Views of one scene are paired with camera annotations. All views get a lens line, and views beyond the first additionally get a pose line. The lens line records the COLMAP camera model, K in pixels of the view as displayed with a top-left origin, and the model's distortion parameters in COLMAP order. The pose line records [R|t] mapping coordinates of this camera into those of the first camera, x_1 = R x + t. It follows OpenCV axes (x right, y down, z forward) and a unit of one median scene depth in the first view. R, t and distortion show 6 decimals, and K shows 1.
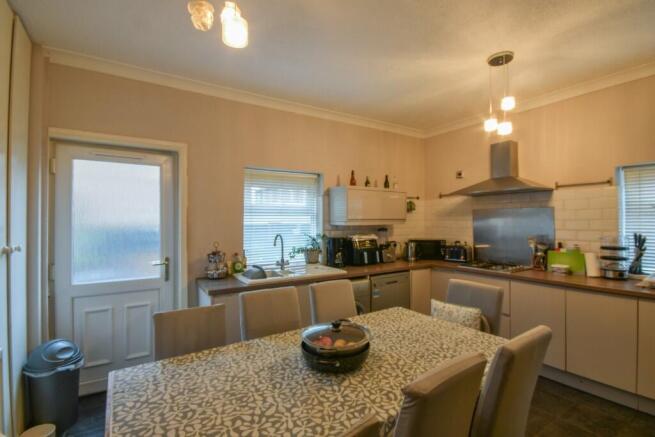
lens RADIAL K [[297.0, 0, 330.4], [0, 297.0, 217.3], [0, 0, 1]] dist [0.048824, -0.025571]
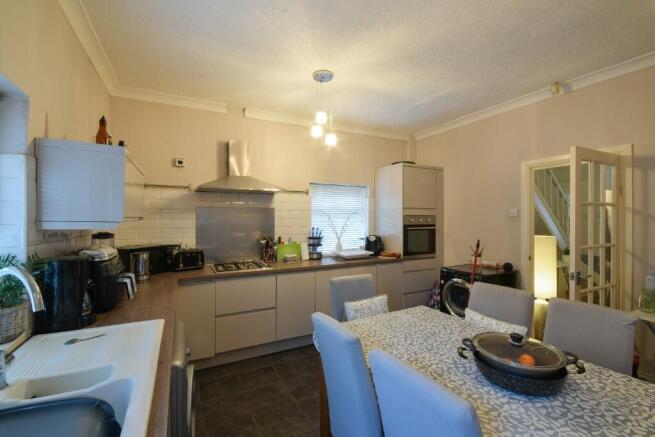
lens RADIAL K [[297.0, 0, 330.4], [0, 297.0, 217.3], [0, 0, 1]] dist [0.048824, -0.025571]
pose [[0.134067, 0.006513, 0.990951, -0.366421], [-0.008201, 0.999951, -0.005463, 0.006743], [-0.990938, -0.007394, 0.134114, 0.562306]]
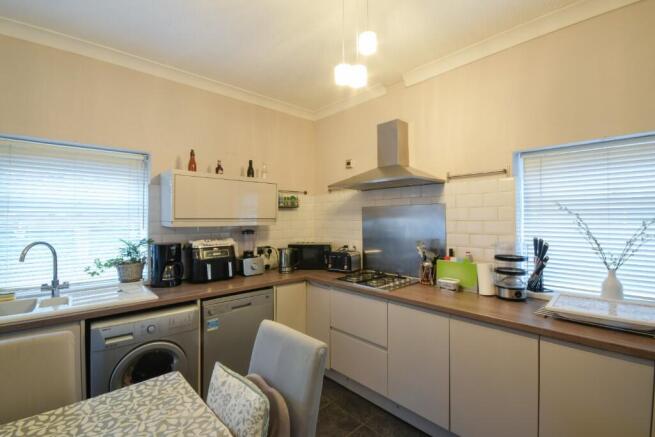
lens RADIAL K [[281.9, 0, 315.8], [0, 281.9, 219.2], [0, 0, 1]] dist [0.000112, 0.000996]
pose [[0.990236, 0.004263, 0.139339, 0.273708], [-0.005637, 0.999939, 0.009461, 0.000630], [-0.139291, -0.010154, 0.990199, 0.287728]]
